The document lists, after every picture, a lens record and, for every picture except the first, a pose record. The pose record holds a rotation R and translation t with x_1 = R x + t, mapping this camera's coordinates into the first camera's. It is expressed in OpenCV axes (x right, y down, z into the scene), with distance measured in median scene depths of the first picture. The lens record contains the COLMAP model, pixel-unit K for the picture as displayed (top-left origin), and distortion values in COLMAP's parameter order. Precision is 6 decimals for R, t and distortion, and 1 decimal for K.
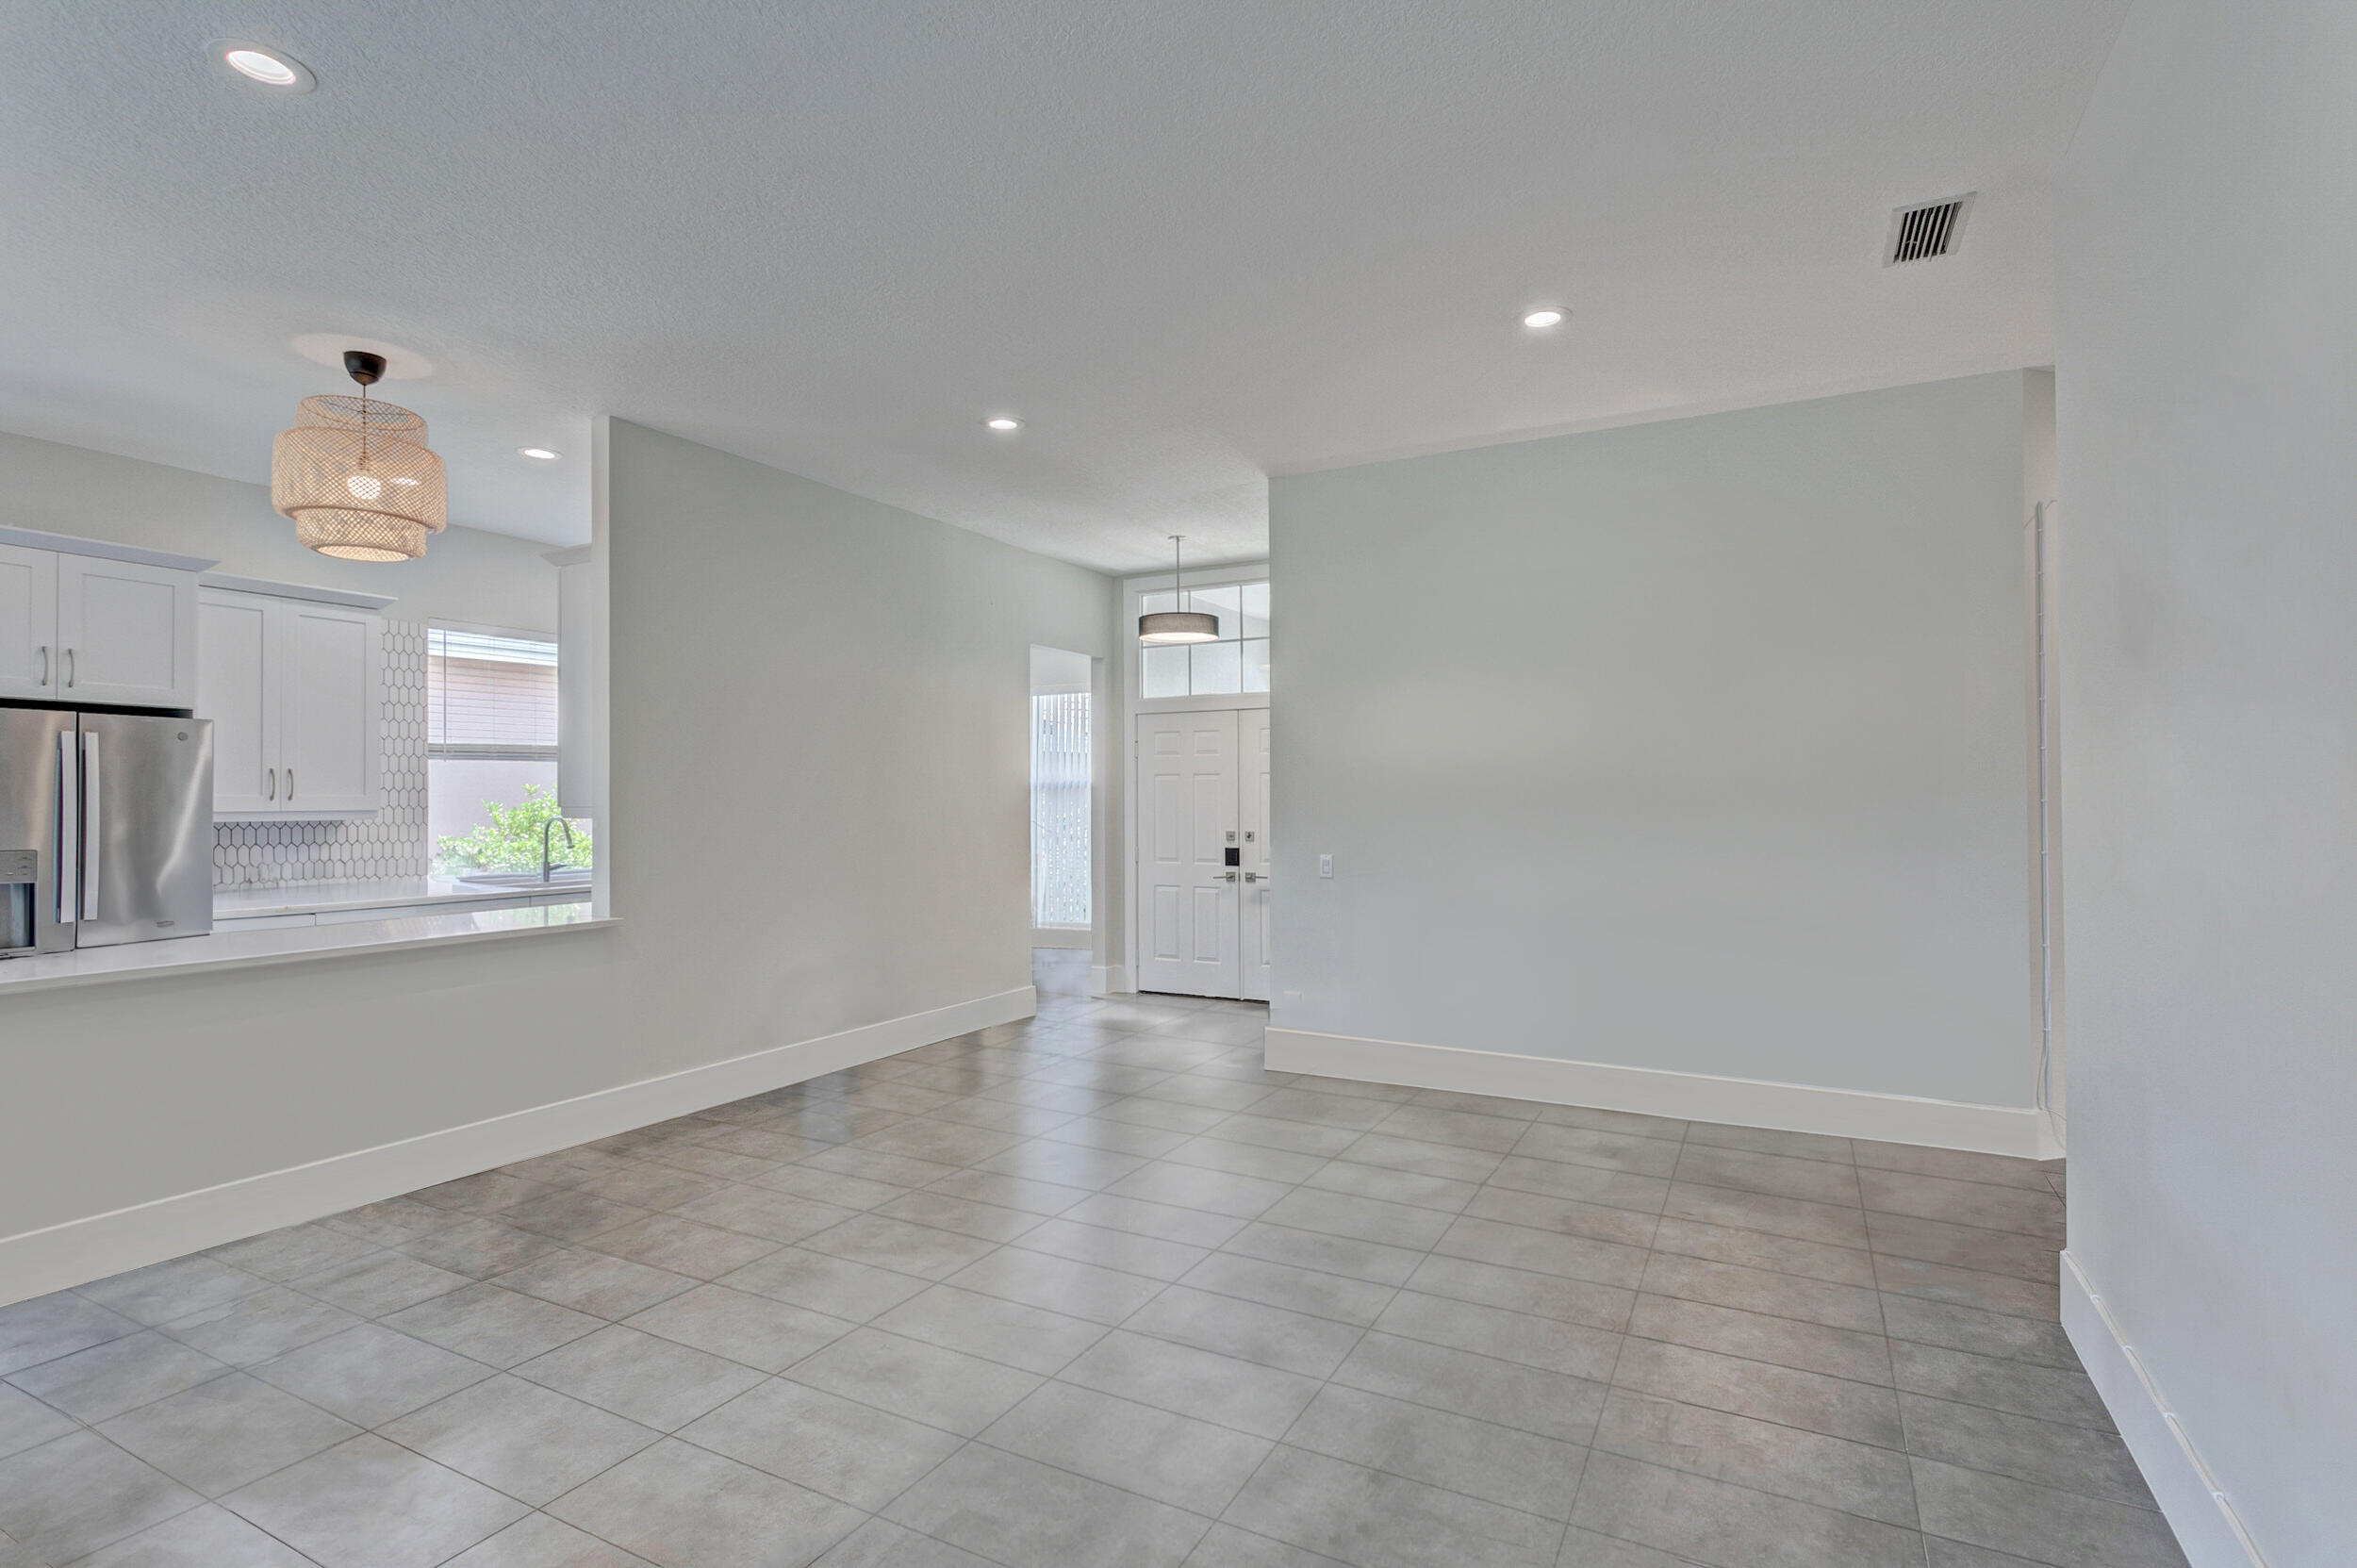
lens RADIAL K [[1147.9, 0, 1172.0], [0, 1147.9, 805.0], [0, 0, 1]] dist [-0.003793, -0.000299]
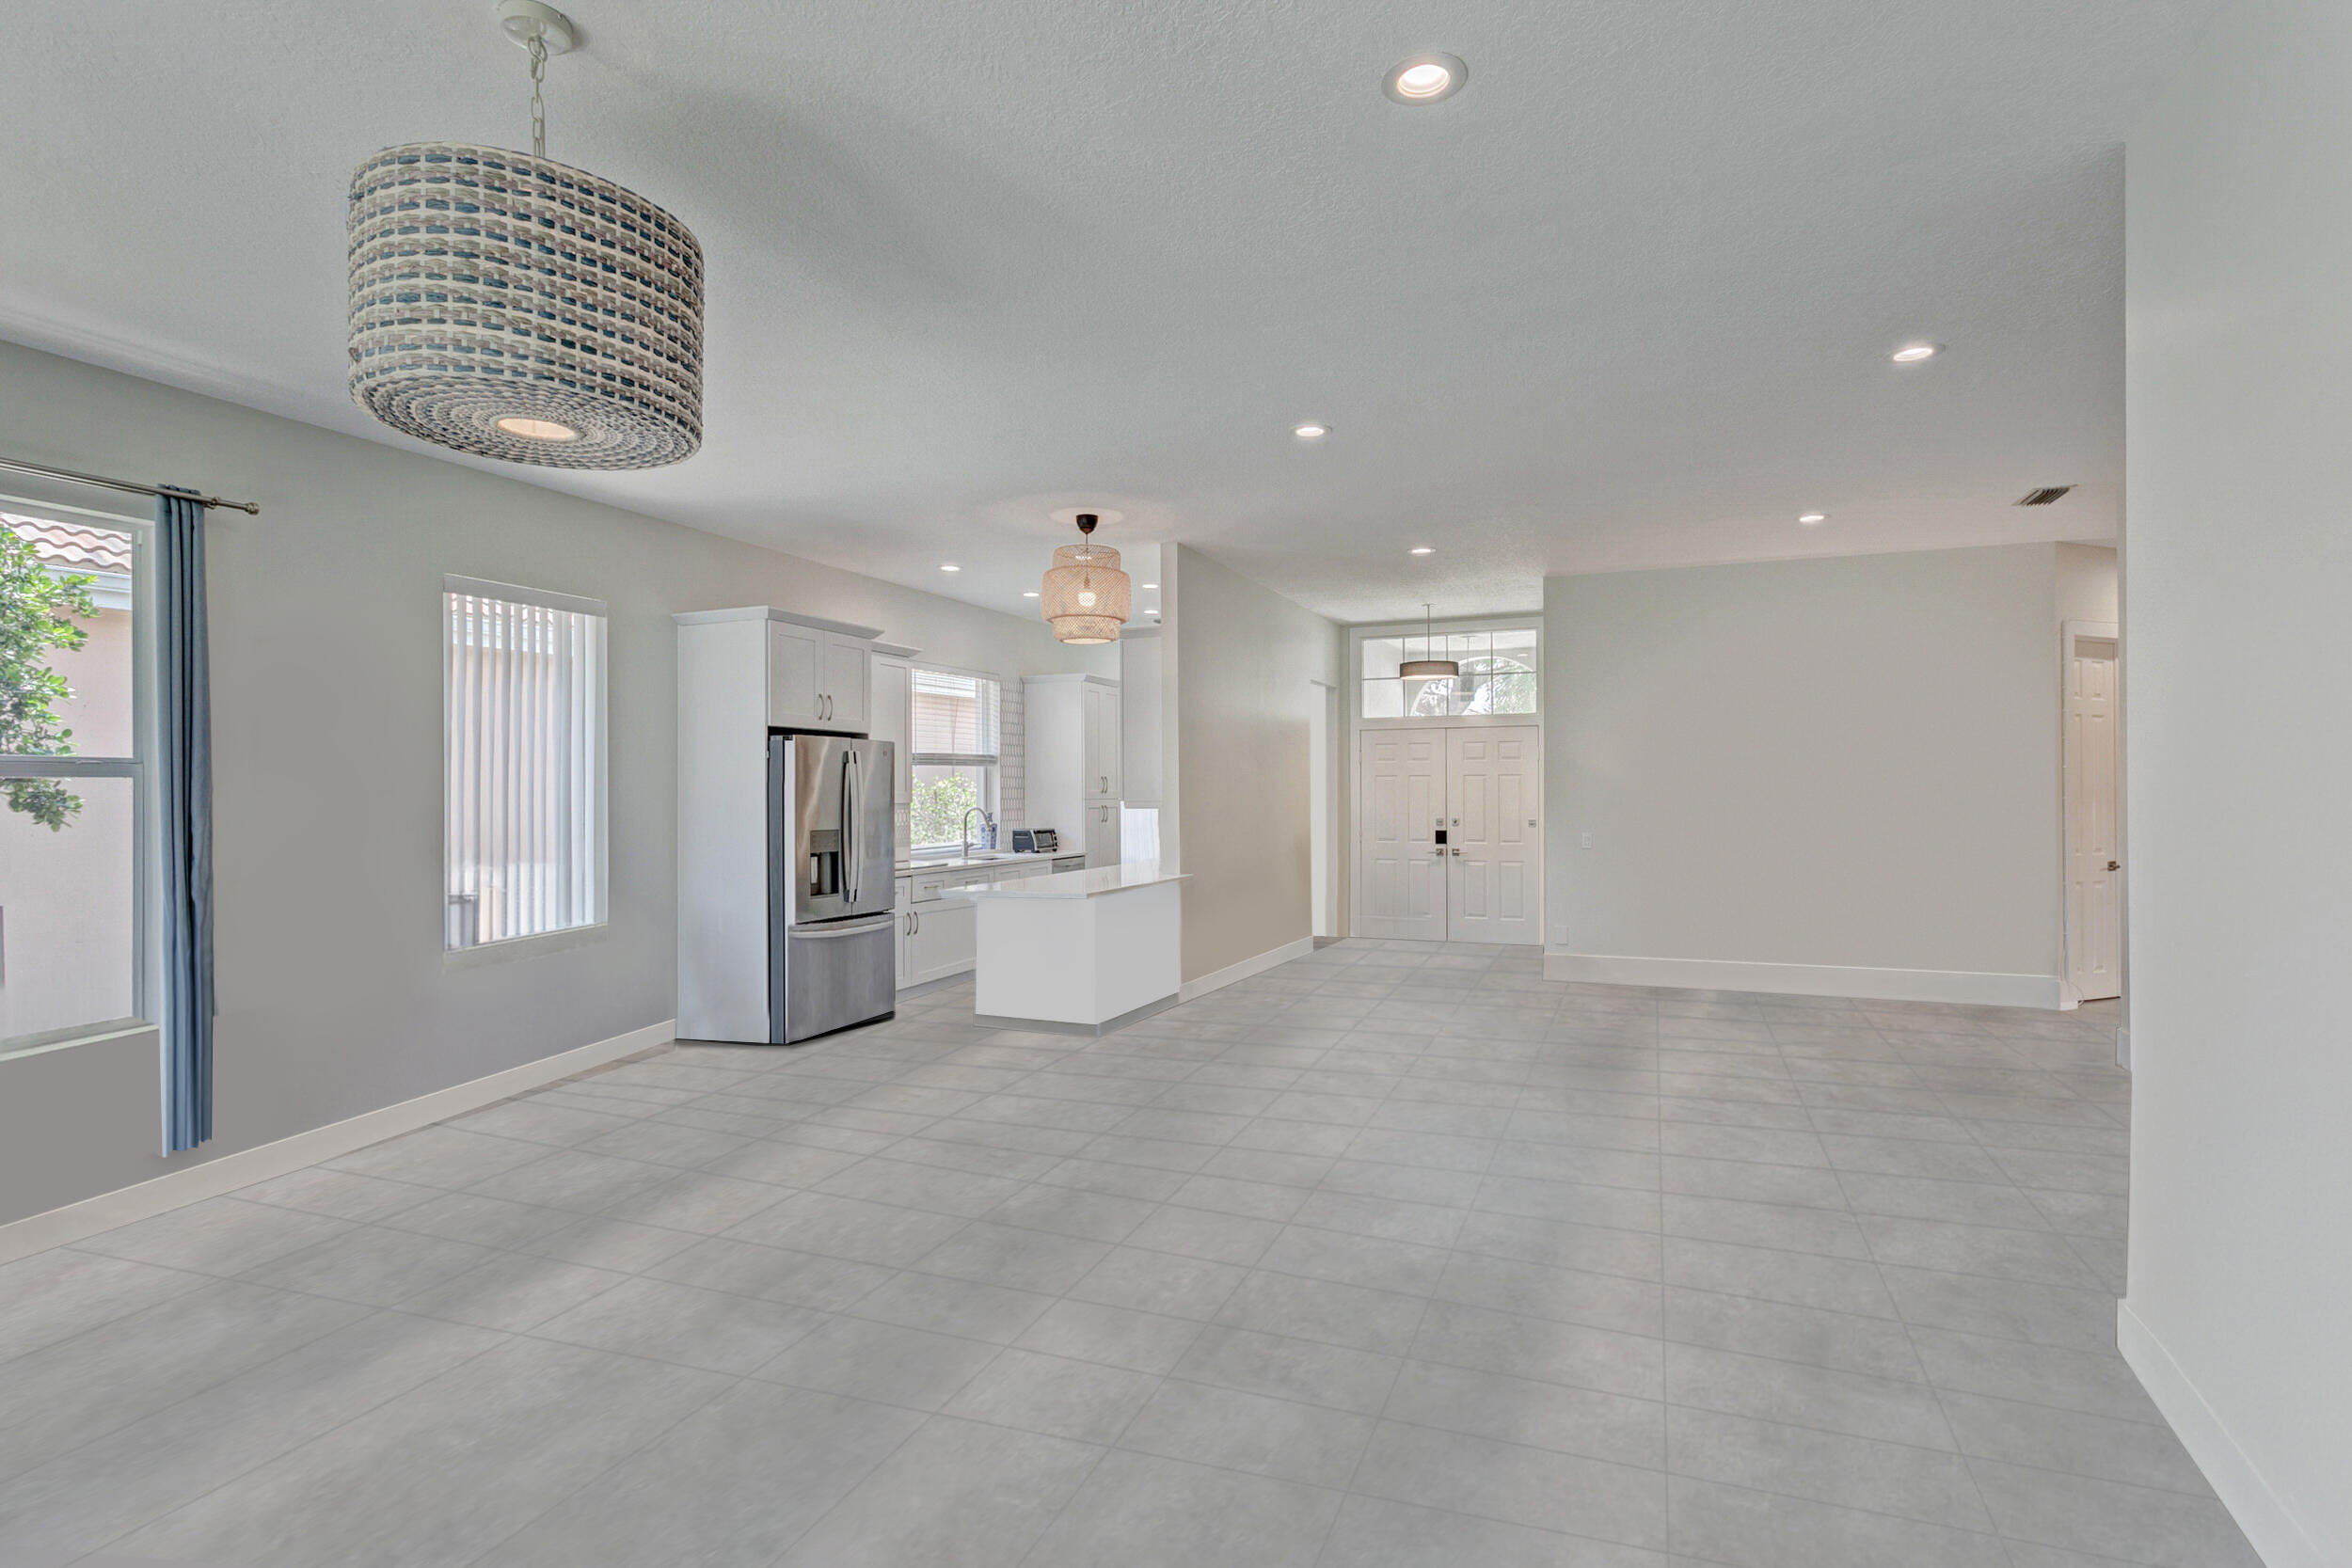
lens RADIAL K [[1147.3, 0, 1176.0], [0, 1147.3, 784.0], [0, 0, 1]] dist [0.018034, 0.000247]
pose [[0.995442, 0.001304, 0.095363, -0.429805], [-0.000212, 0.999934, -0.011460, -0.002125], [-0.095371, 0.011388, 0.995377, -0.348067]]
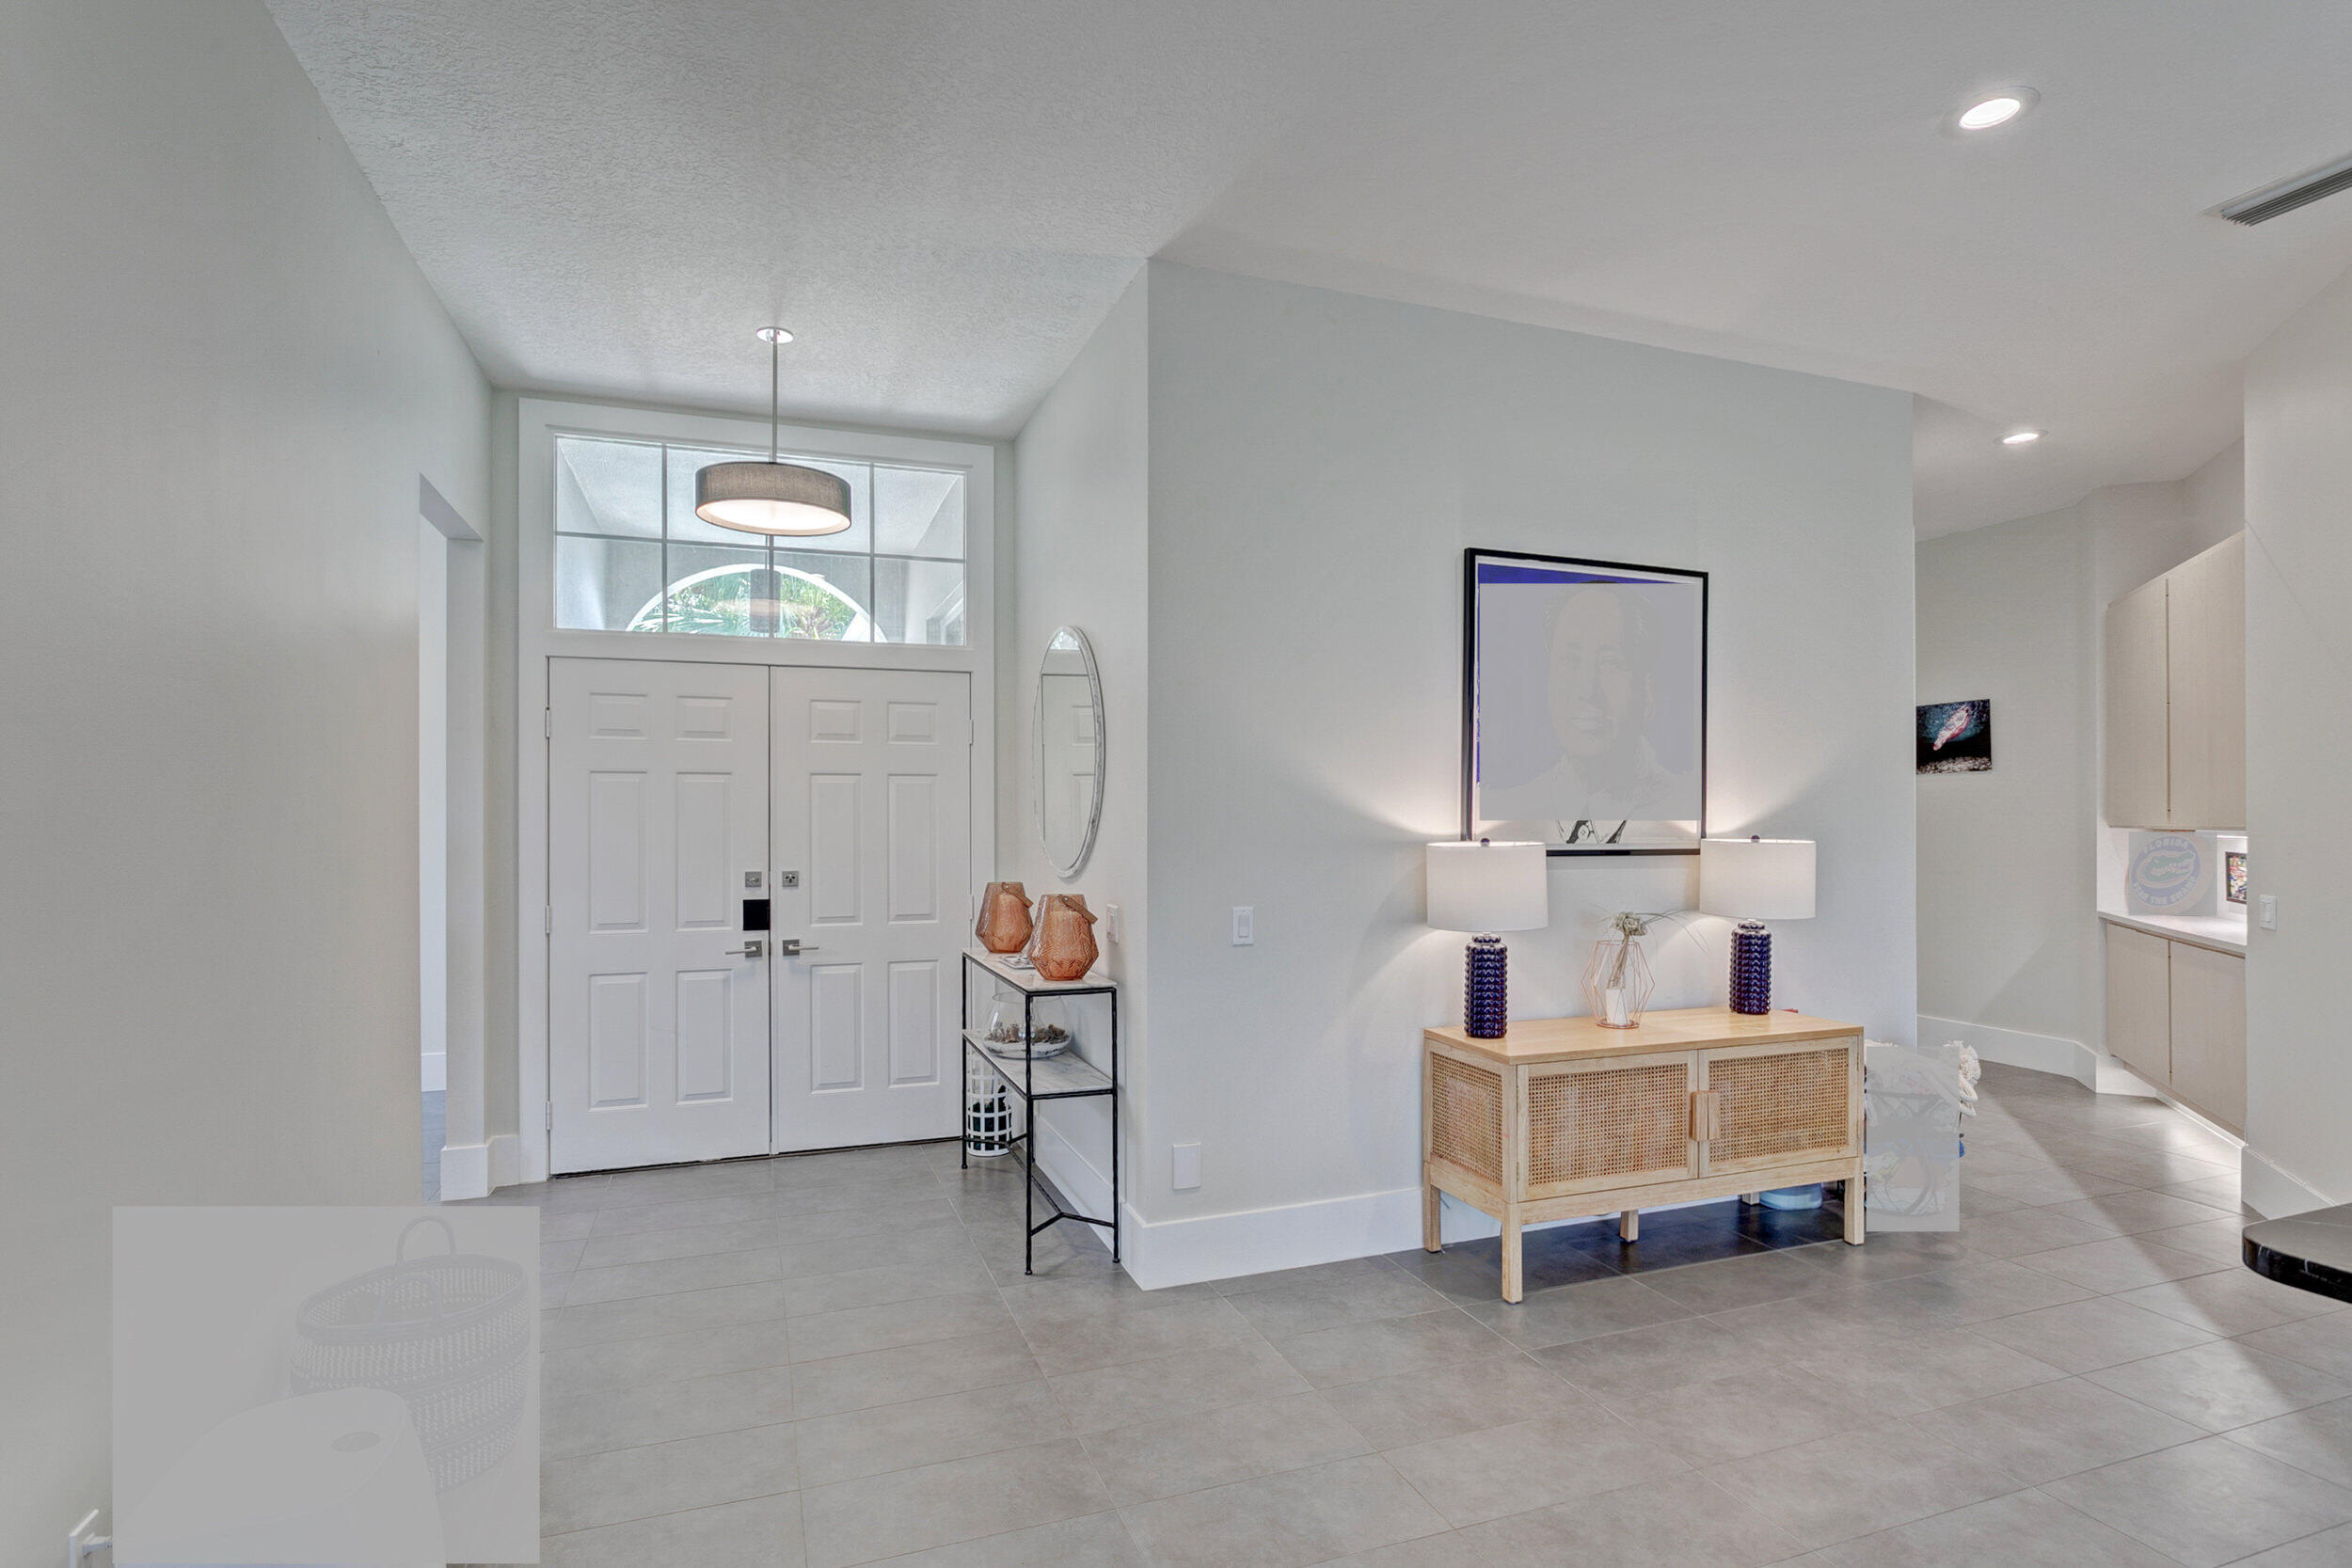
lens RADIAL K [[1167.7, 0, 1177.7], [0, 1167.7, 810.2], [0, 0, 1]] dist [-0.014005, 0.008135]
pose [[0.665621, 0.010077, 0.746222, -0.276698], [0.002744, 0.999869, -0.015950, 0.001996], [-0.746285, 0.012665, 0.665506, 0.494474]]
